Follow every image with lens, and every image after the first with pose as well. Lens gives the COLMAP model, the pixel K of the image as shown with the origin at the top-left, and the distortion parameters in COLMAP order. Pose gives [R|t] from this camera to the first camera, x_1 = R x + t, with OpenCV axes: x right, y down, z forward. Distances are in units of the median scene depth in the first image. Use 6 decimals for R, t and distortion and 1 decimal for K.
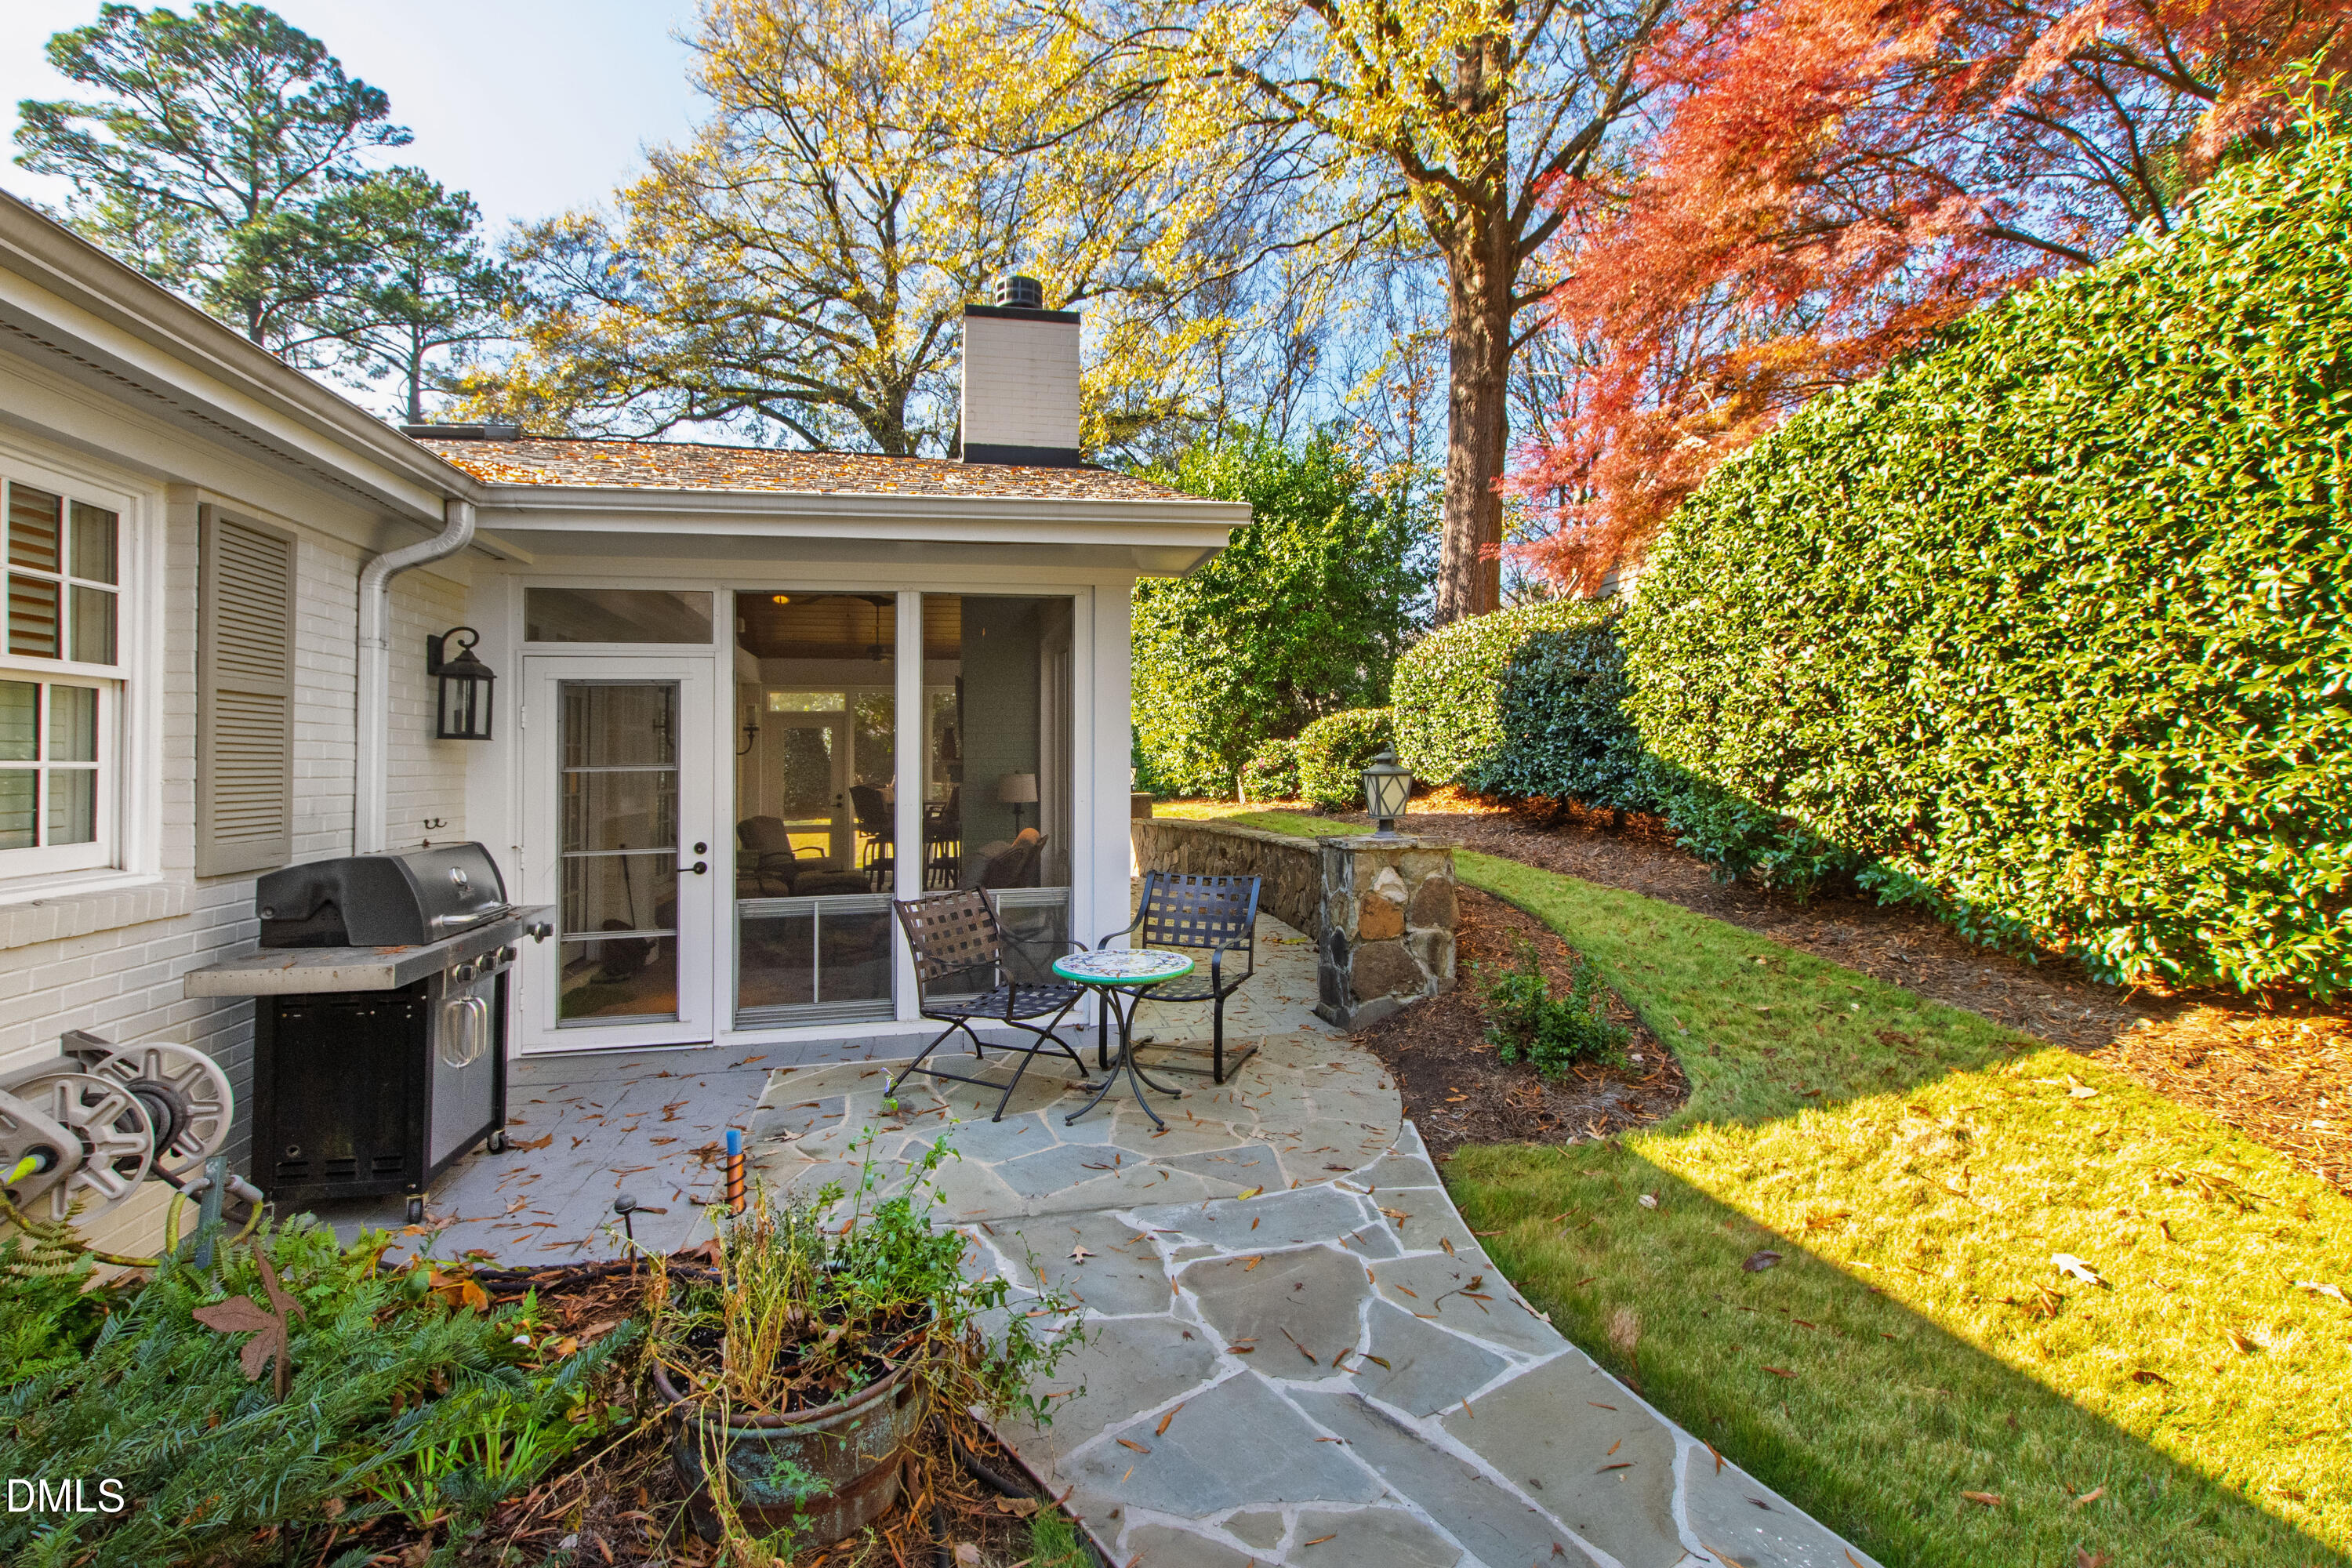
lens RADIAL K [[1038.0, 0, 1175.2], [0, 1038.0, 751.8], [0, 0, 1]] dist [-0.000880, -0.003626]
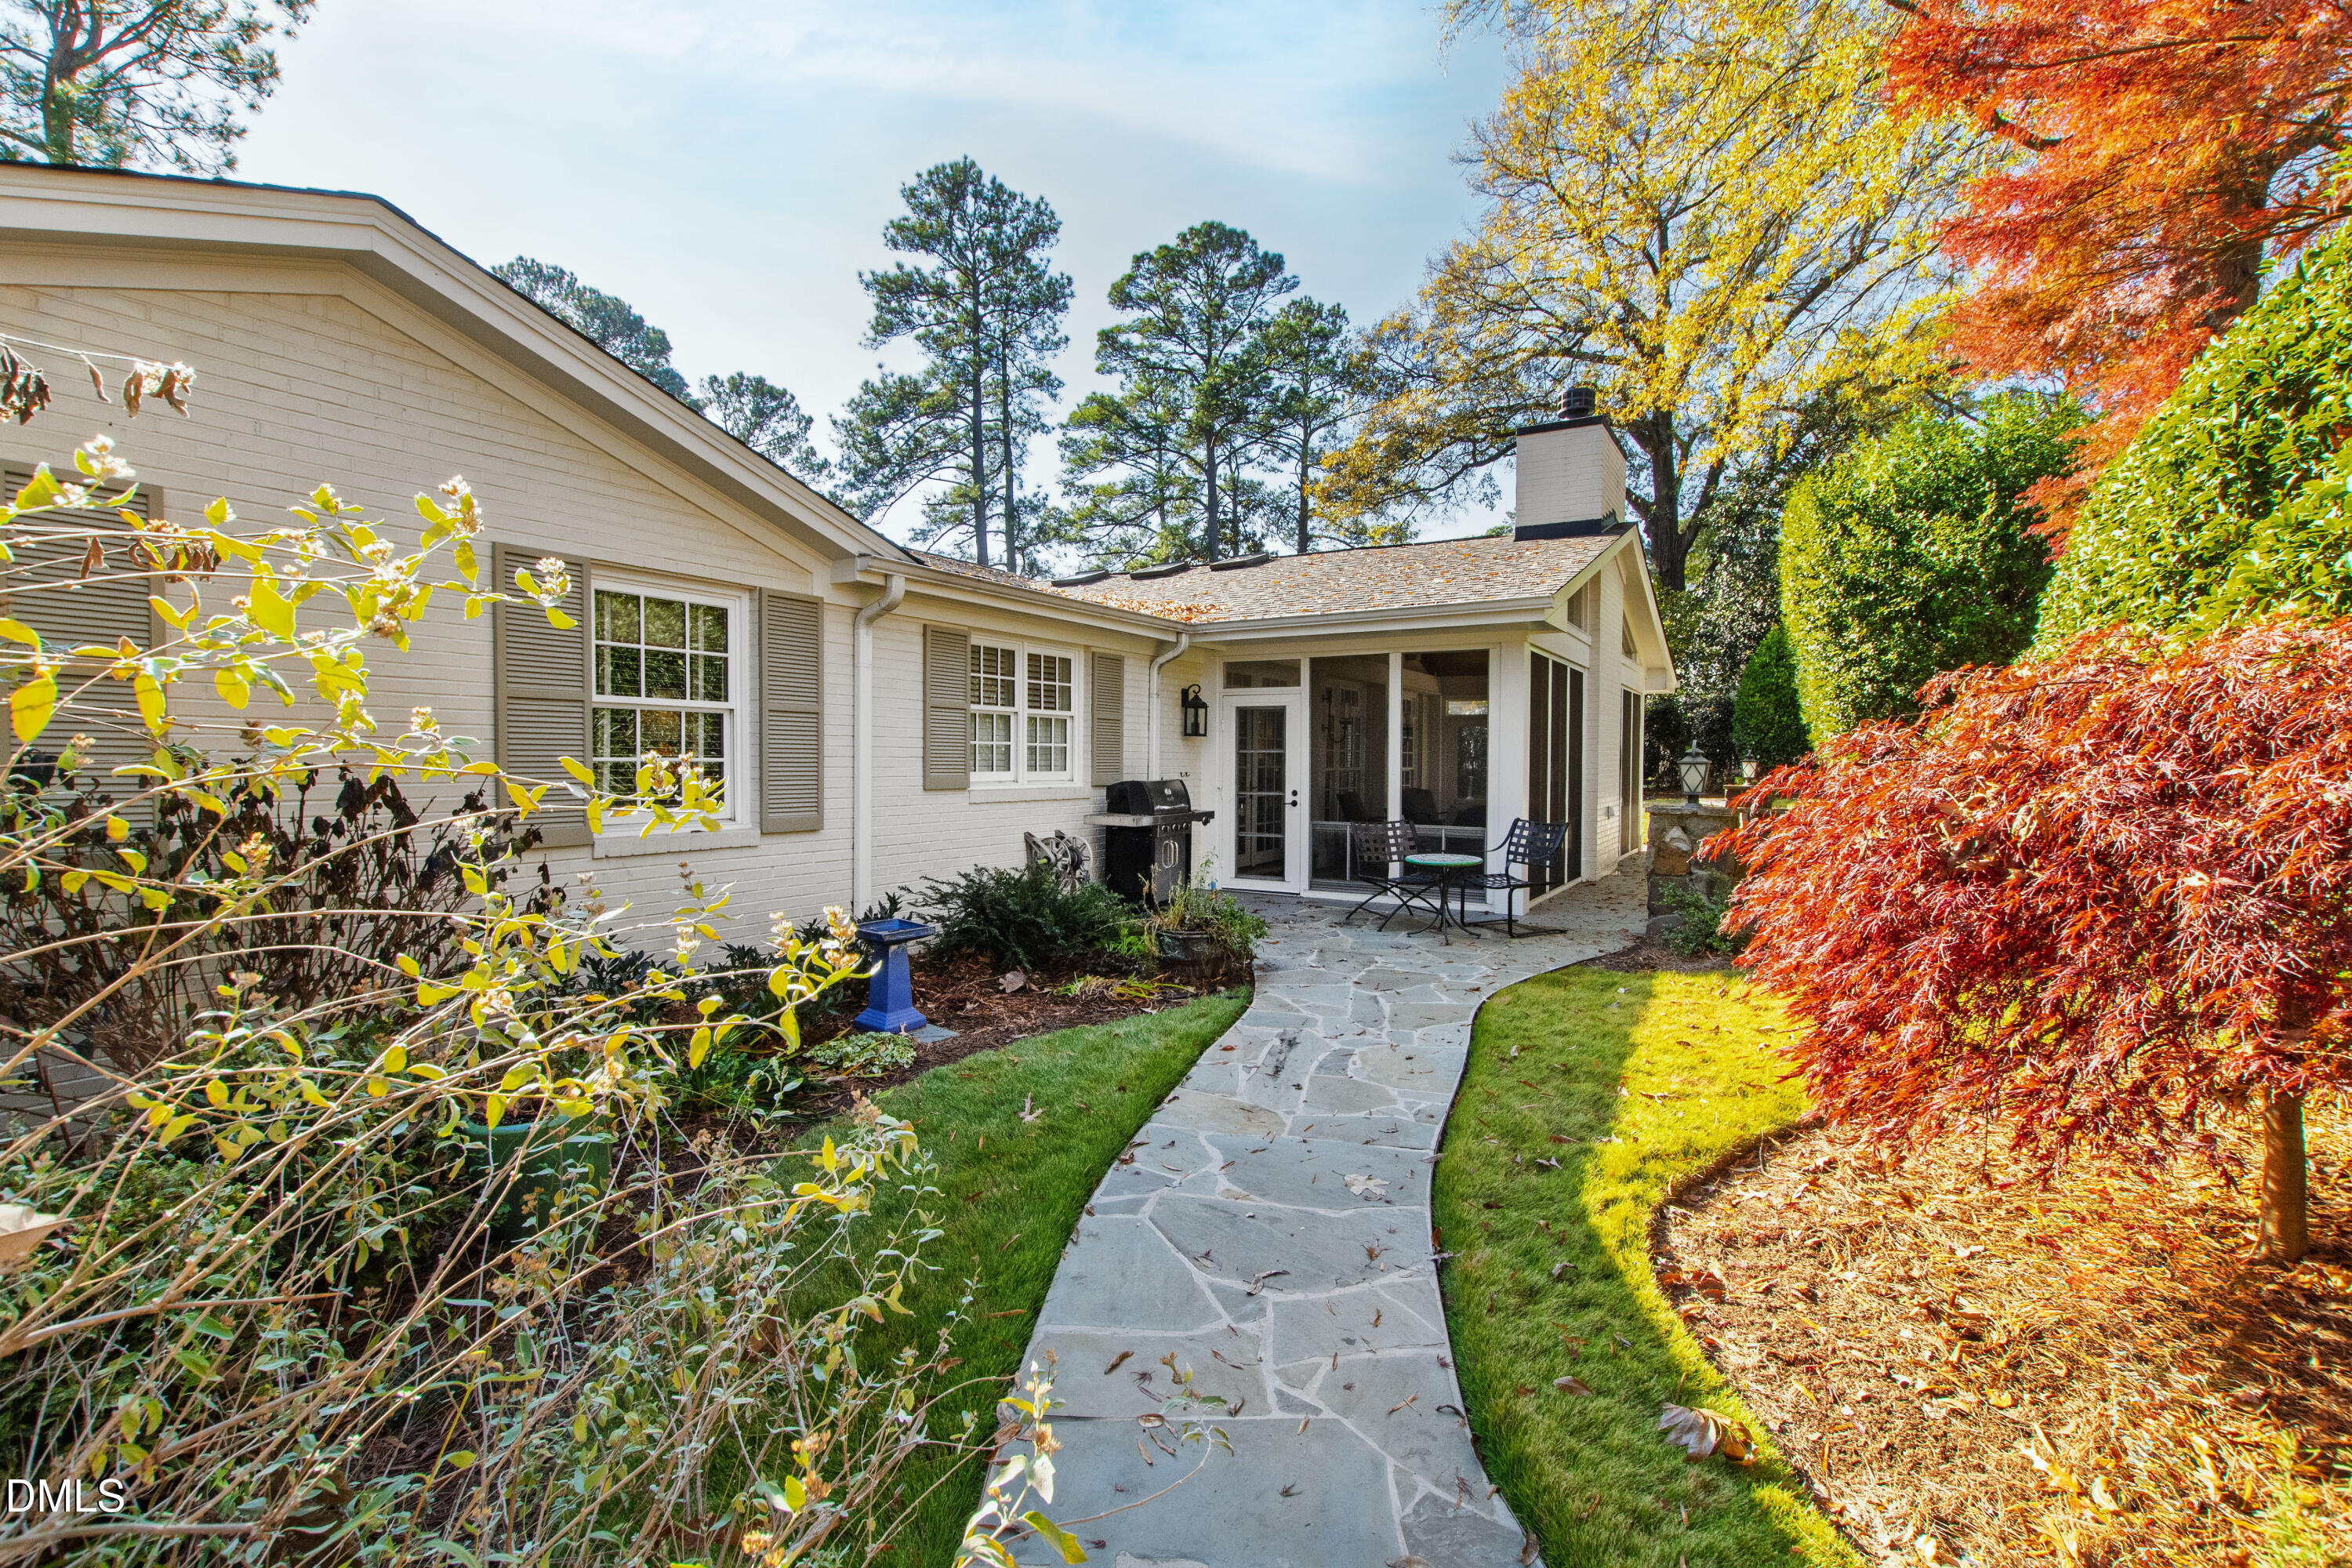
lens RADIAL K [[1029.9, 0, 1212.0], [0, 1029.9, 790.9], [0, 0, 1]] dist [0.003567, 0.000042]
pose [[0.737685, 0.040939, -0.673903, 0.251216], [-0.011964, 0.998796, 0.047580, 0.000033], [0.675039, -0.027037, 0.737286, -0.179379]]
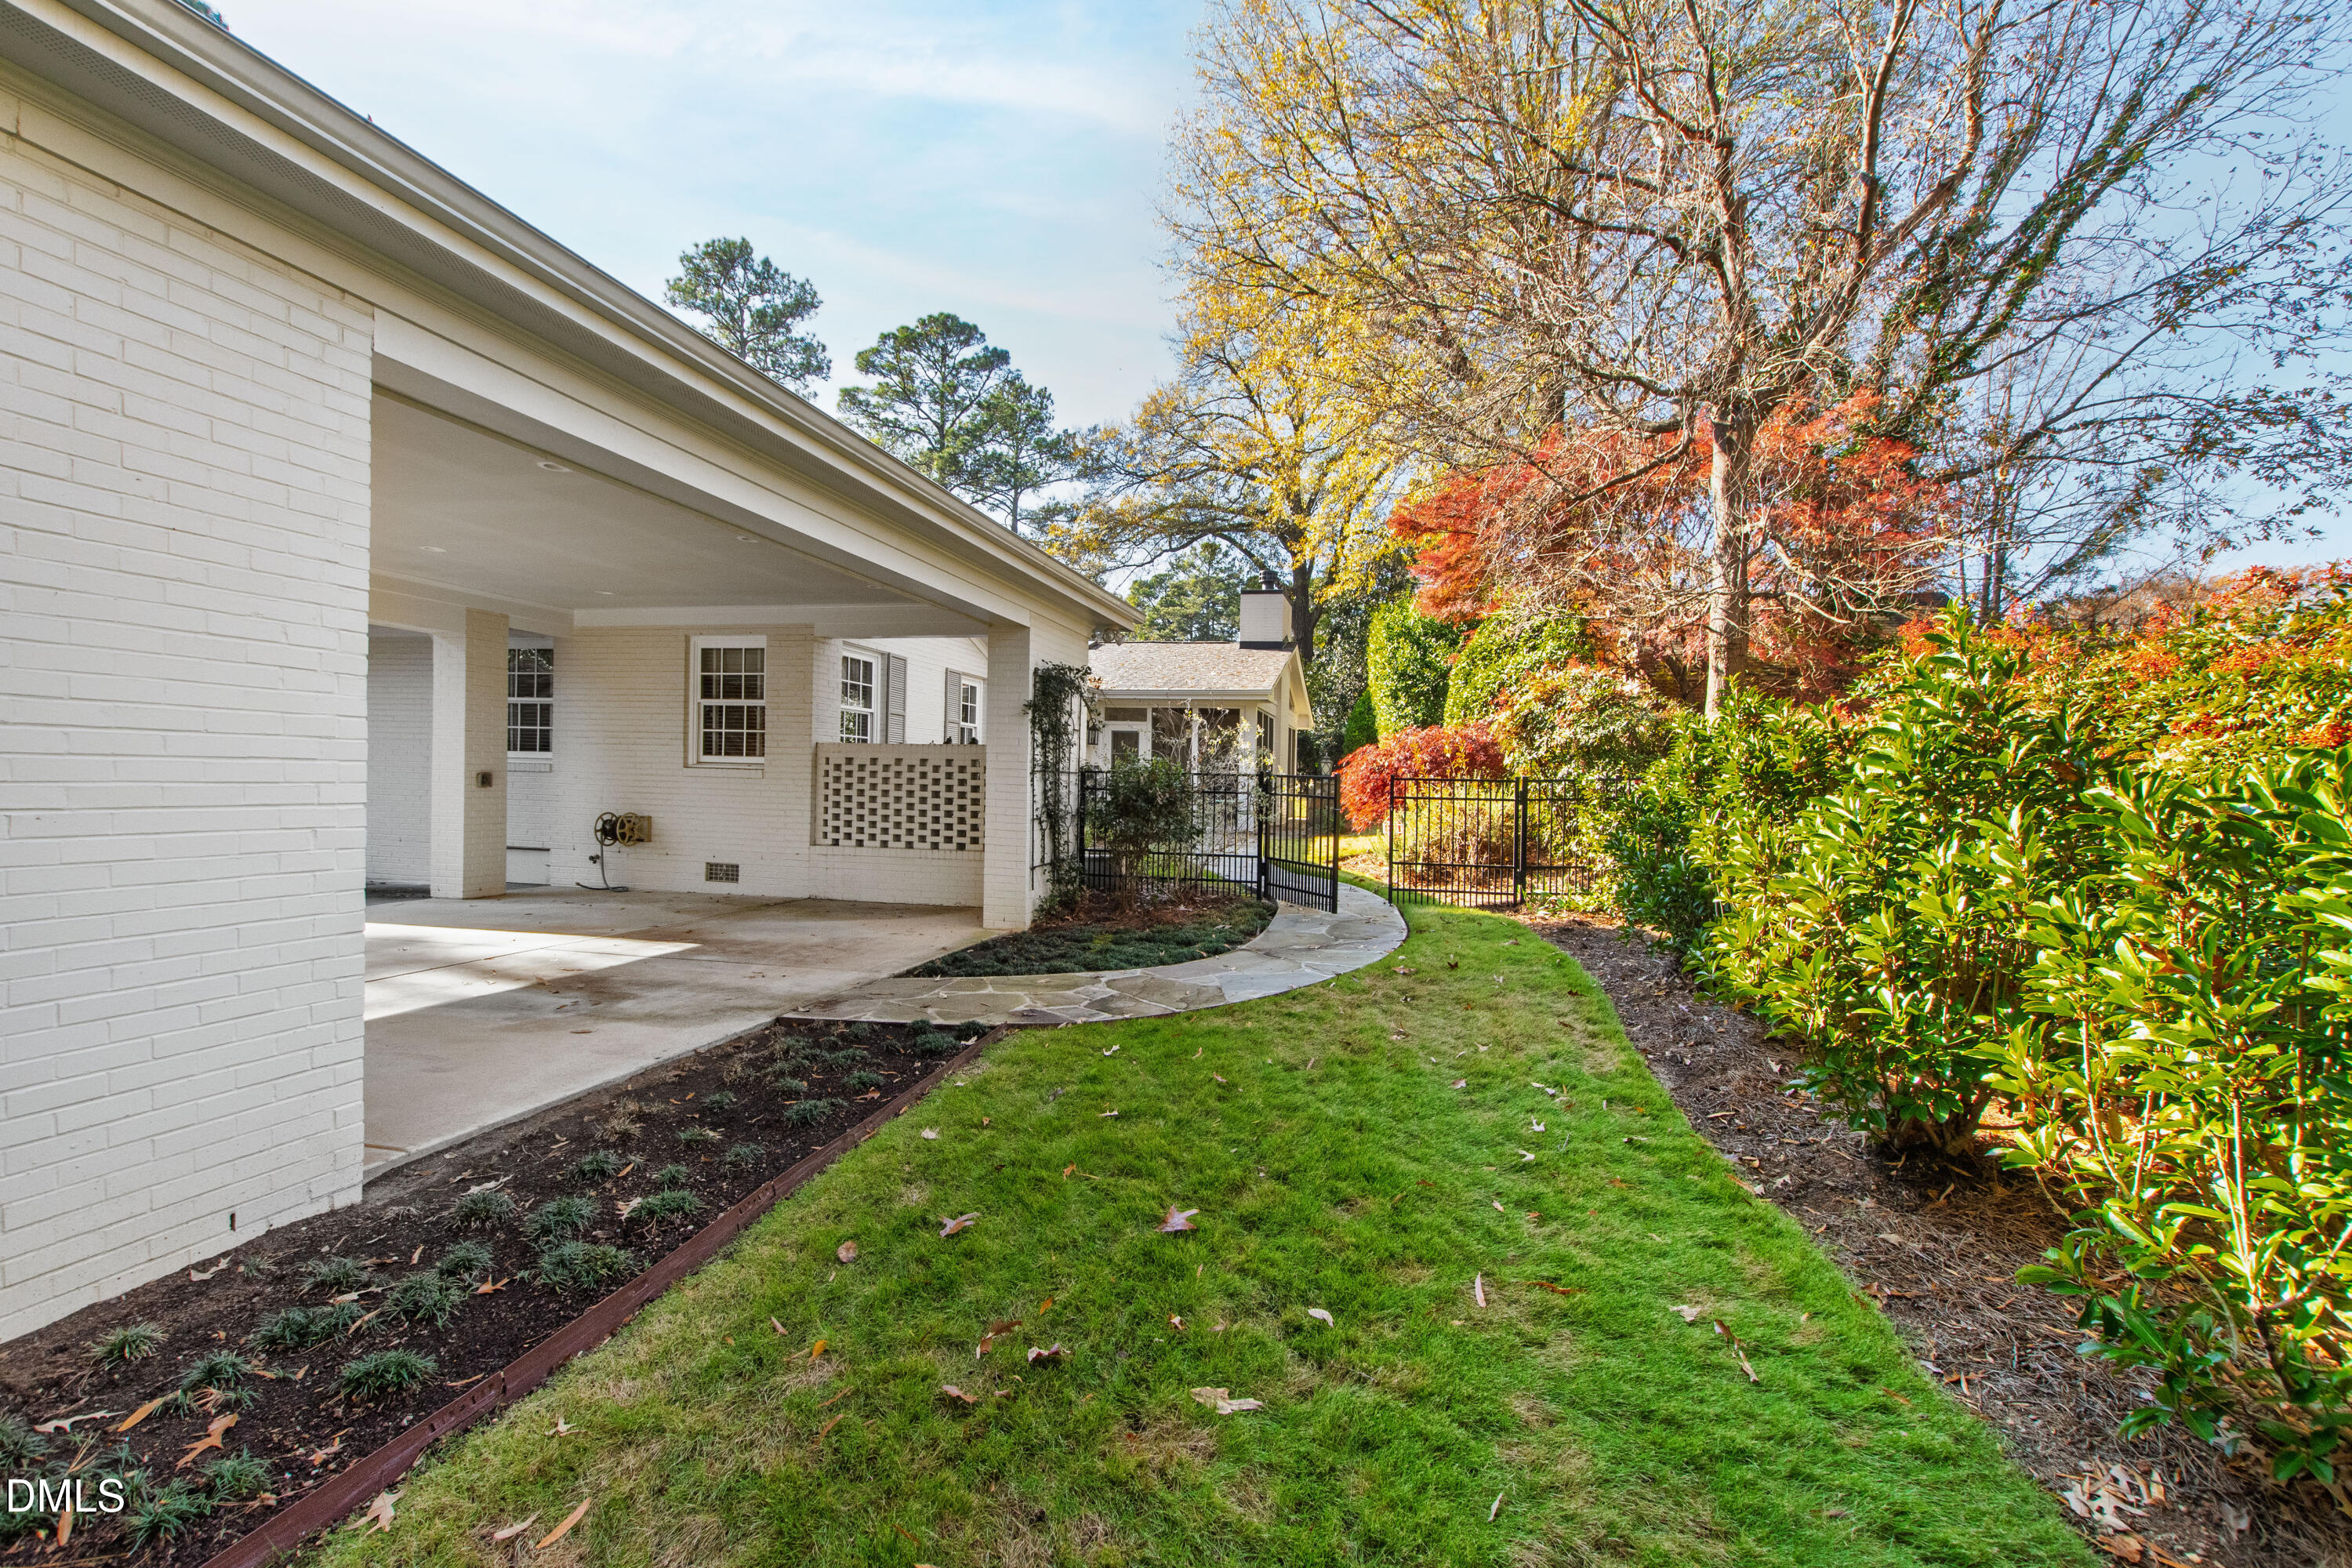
lens RADIAL K [[1038.0, 0, 1175.2], [0, 1038.0, 751.8], [0, 0, 1]] dist [-0.000880, -0.003626]
pose [[0.905662, 0.029590, -0.422967, 0.447064], [-0.039436, 0.999116, -0.014546, 0.020763], [0.422162, 0.029853, 0.906029, -0.855842]]
